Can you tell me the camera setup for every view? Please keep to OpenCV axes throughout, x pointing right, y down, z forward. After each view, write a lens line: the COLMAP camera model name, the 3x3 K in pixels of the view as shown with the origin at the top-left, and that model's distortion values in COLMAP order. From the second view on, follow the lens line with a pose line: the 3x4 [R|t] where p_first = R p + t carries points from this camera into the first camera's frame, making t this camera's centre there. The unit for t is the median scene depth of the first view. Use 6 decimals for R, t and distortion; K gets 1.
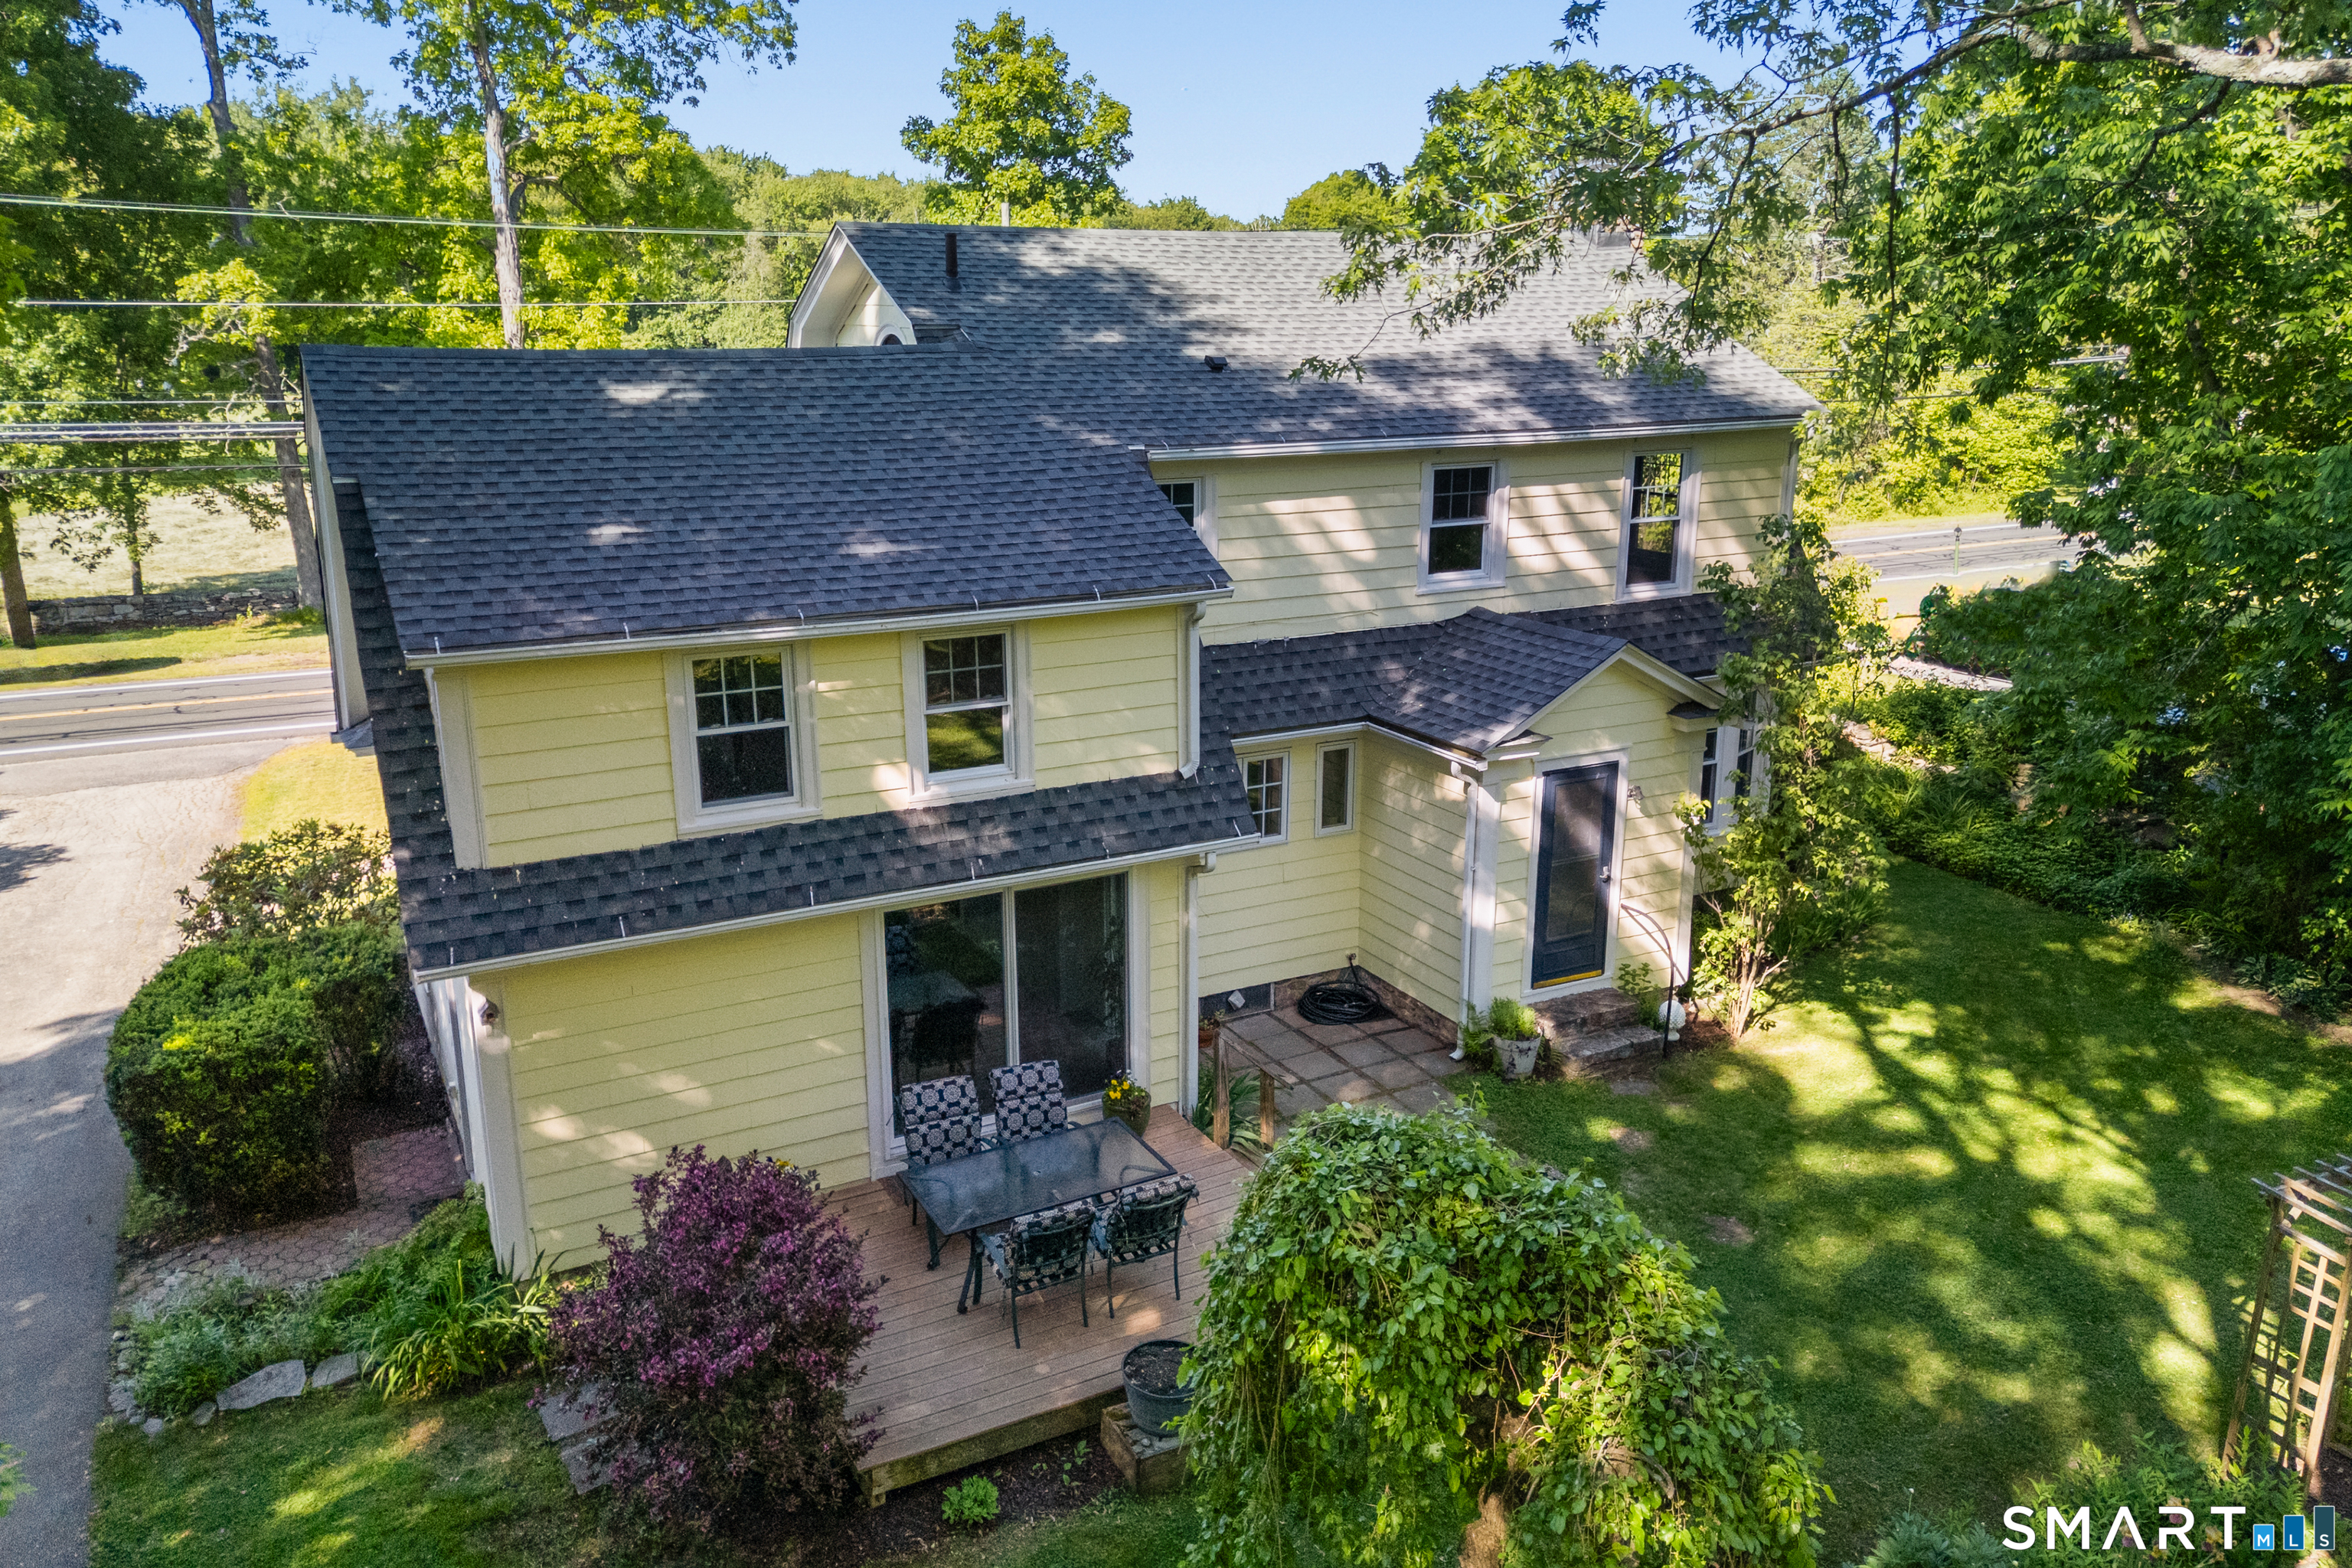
lens RADIAL K [[1719.9, 0, 1179.2], [0, 1719.9, 792.4], [0, 0, 1]] dist [0.015218, -0.010637]
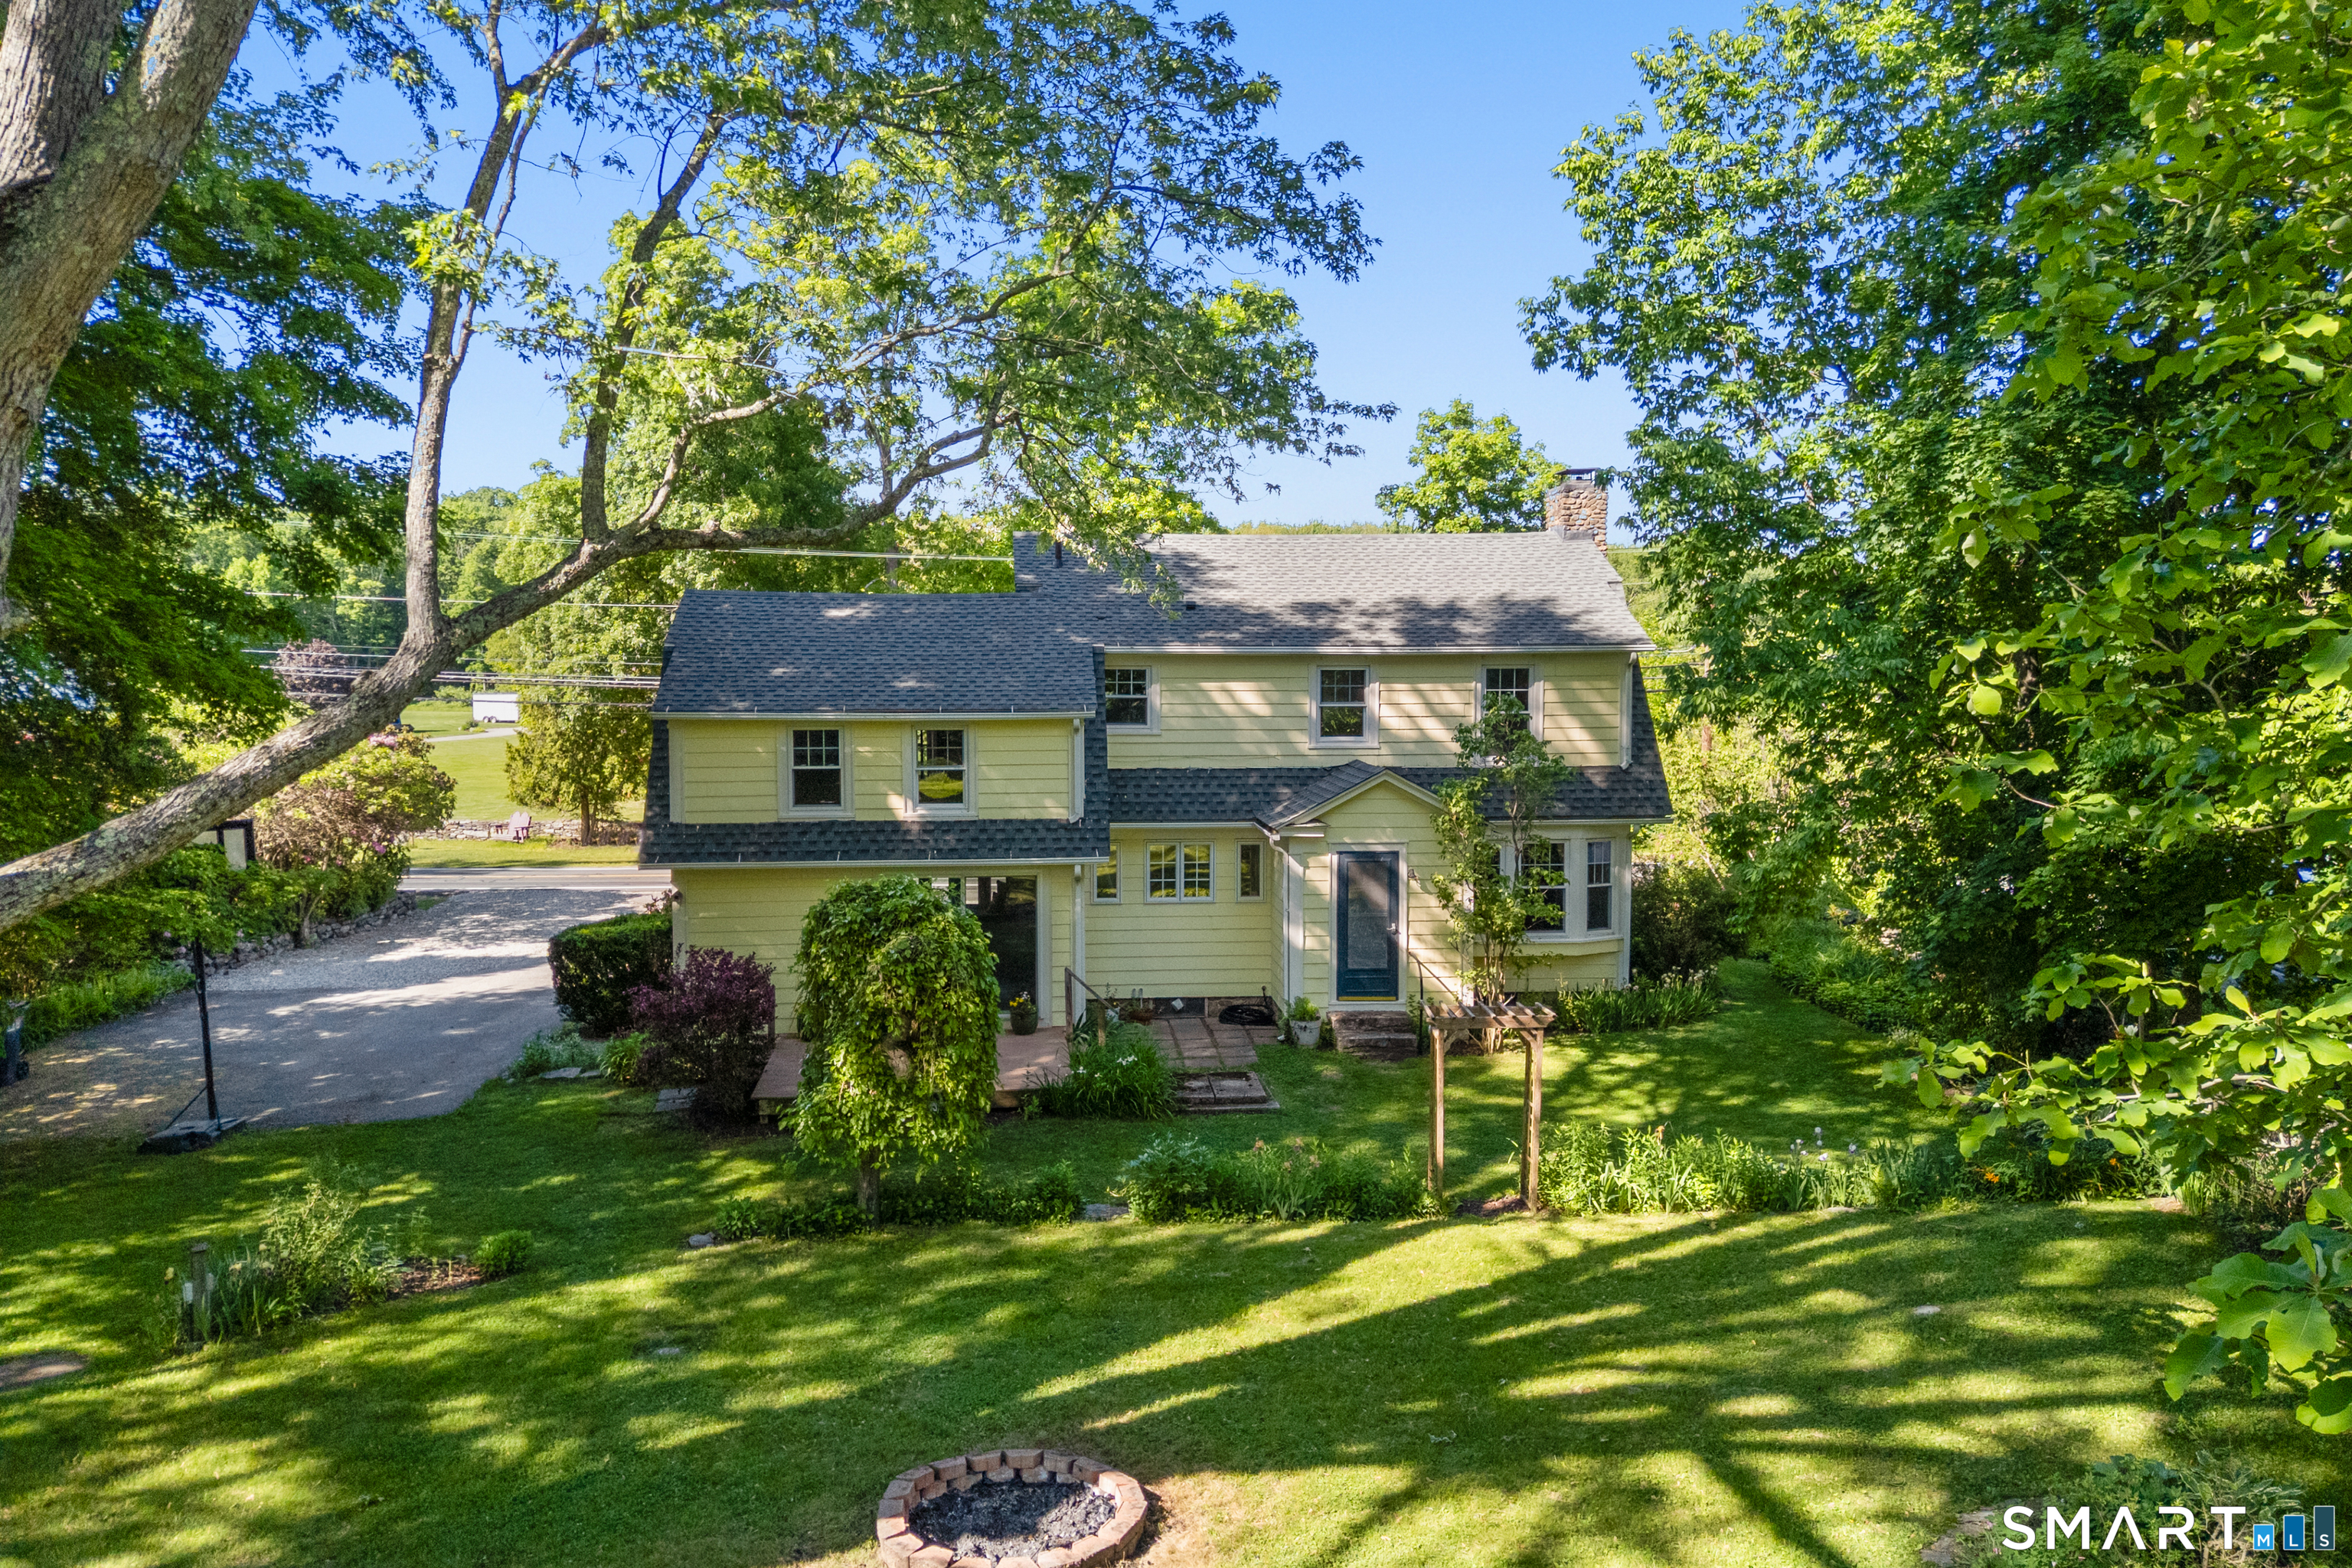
lens RADIAL K [[1719.9, 0, 1180.1], [0, 1719.9, 783.3], [0, 0, 1]] dist [0.015218, -0.010637]
pose [[0.924116, 0.023866, -0.381367, 0.634993], [-0.101719, 0.977400, -0.185316, 0.218697], [0.368326, 0.210046, 0.905658, -0.441623]]
